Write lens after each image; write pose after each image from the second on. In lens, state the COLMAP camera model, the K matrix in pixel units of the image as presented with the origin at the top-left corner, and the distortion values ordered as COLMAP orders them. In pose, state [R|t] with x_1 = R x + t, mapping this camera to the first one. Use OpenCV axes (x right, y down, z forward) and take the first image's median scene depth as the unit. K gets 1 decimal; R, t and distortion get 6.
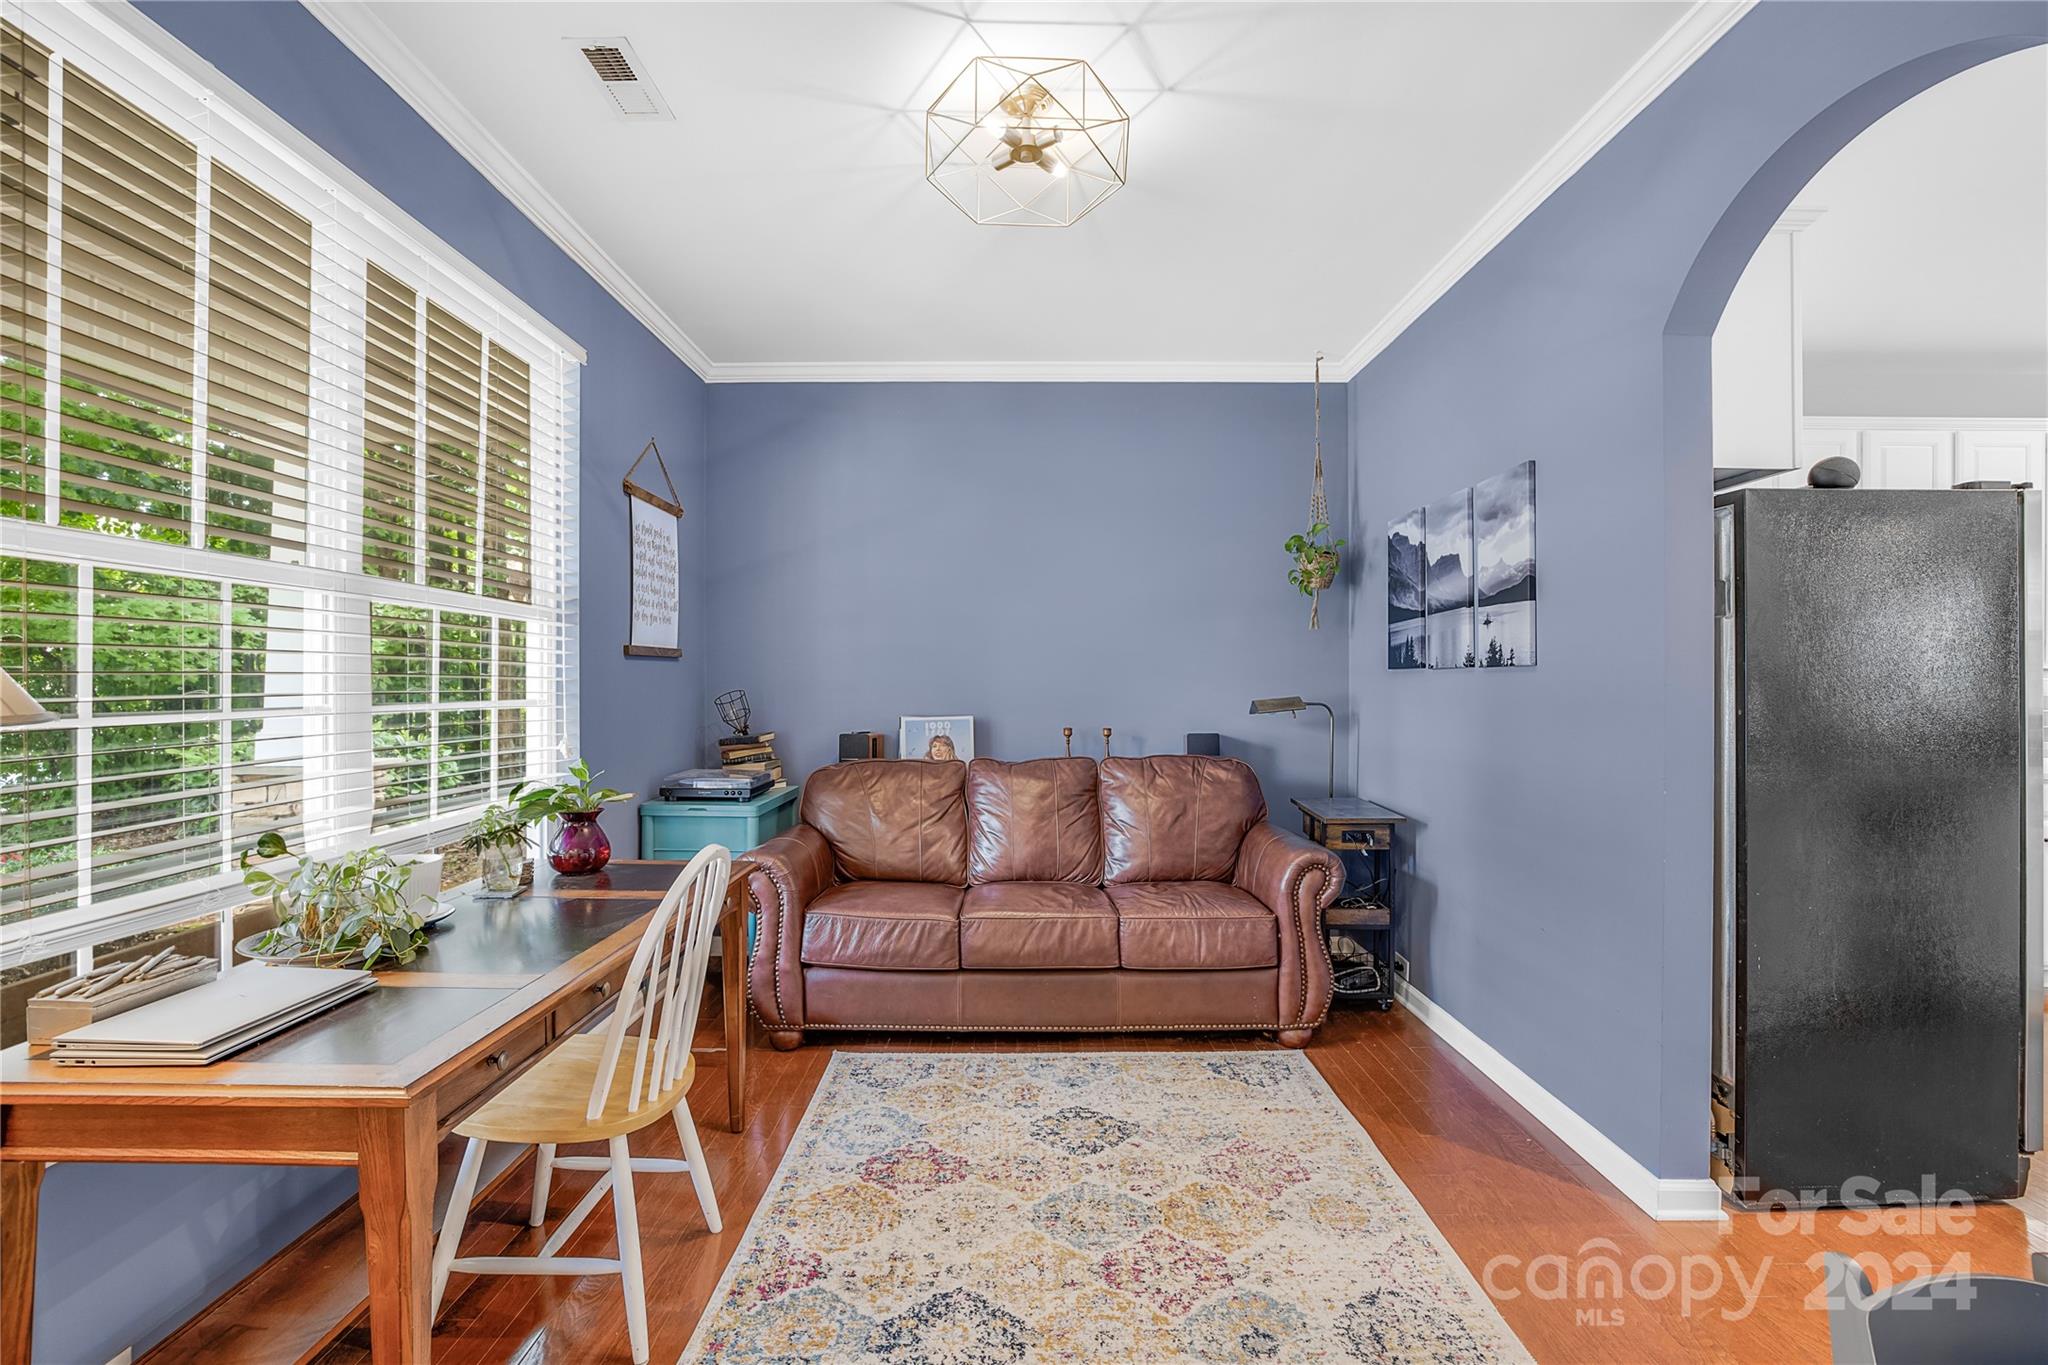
lens RADIAL K [[909.0, 0, 1016.9], [0, 909.0, 673.0], [0, 0, 1]] dist [-0.004077, 0.003429]
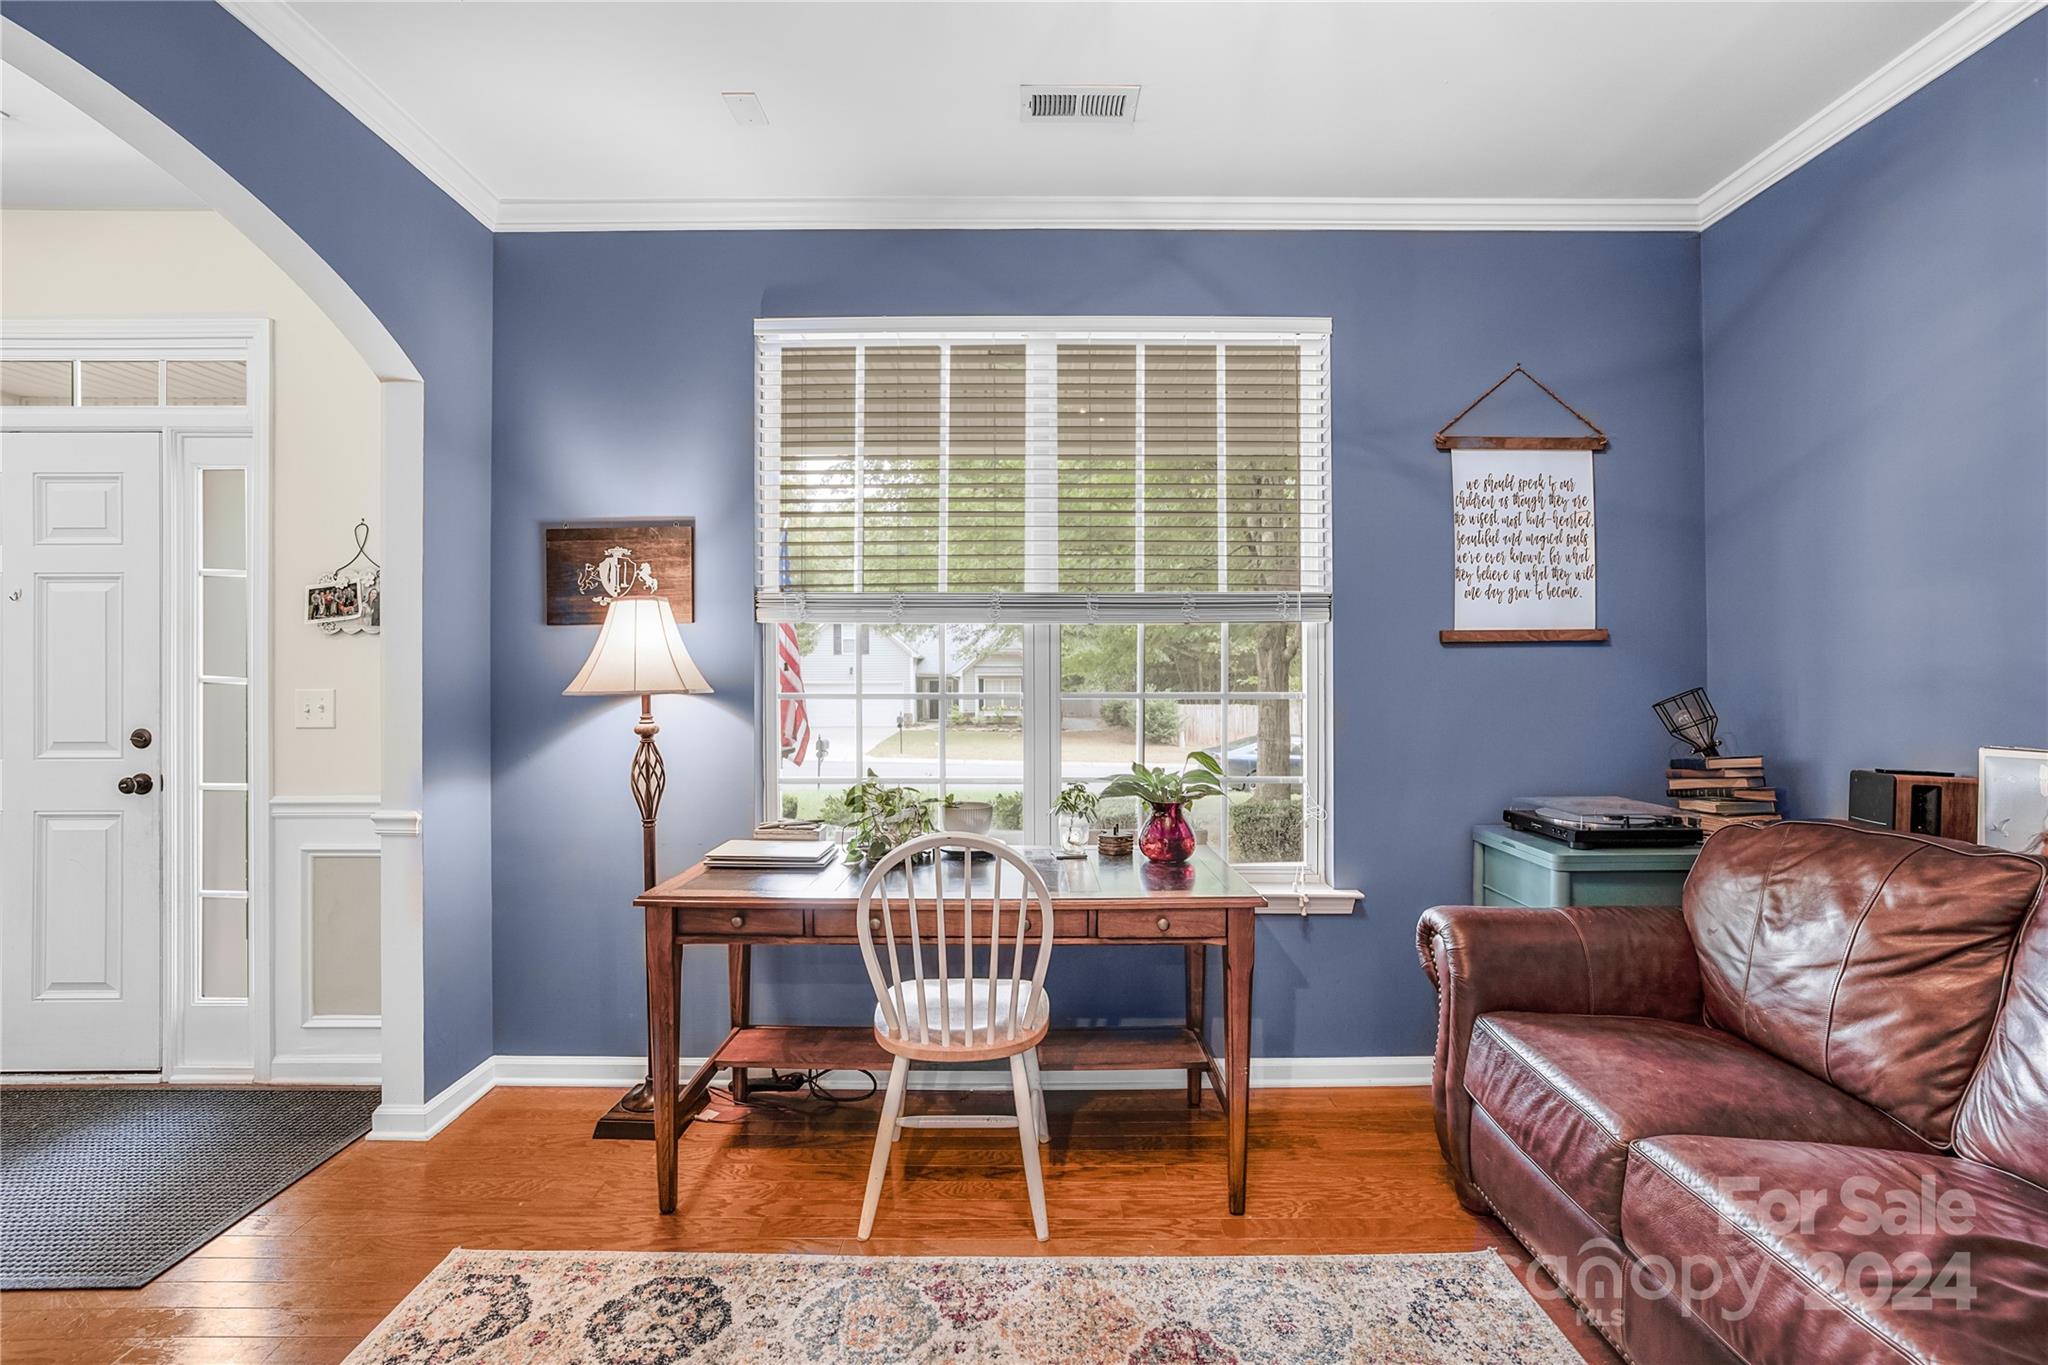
lens RADIAL K [[909.0, 0, 1036.6], [0, 909.0, 681.3], [0, 0, 1]] dist [-0.004077, 0.003429]
pose [[0.009409, -0.003438, -0.999950, 0.437534], [0.008565, 0.999958, -0.003357, 0.015645], [0.999919, -0.008533, 0.009438, 0.676531]]
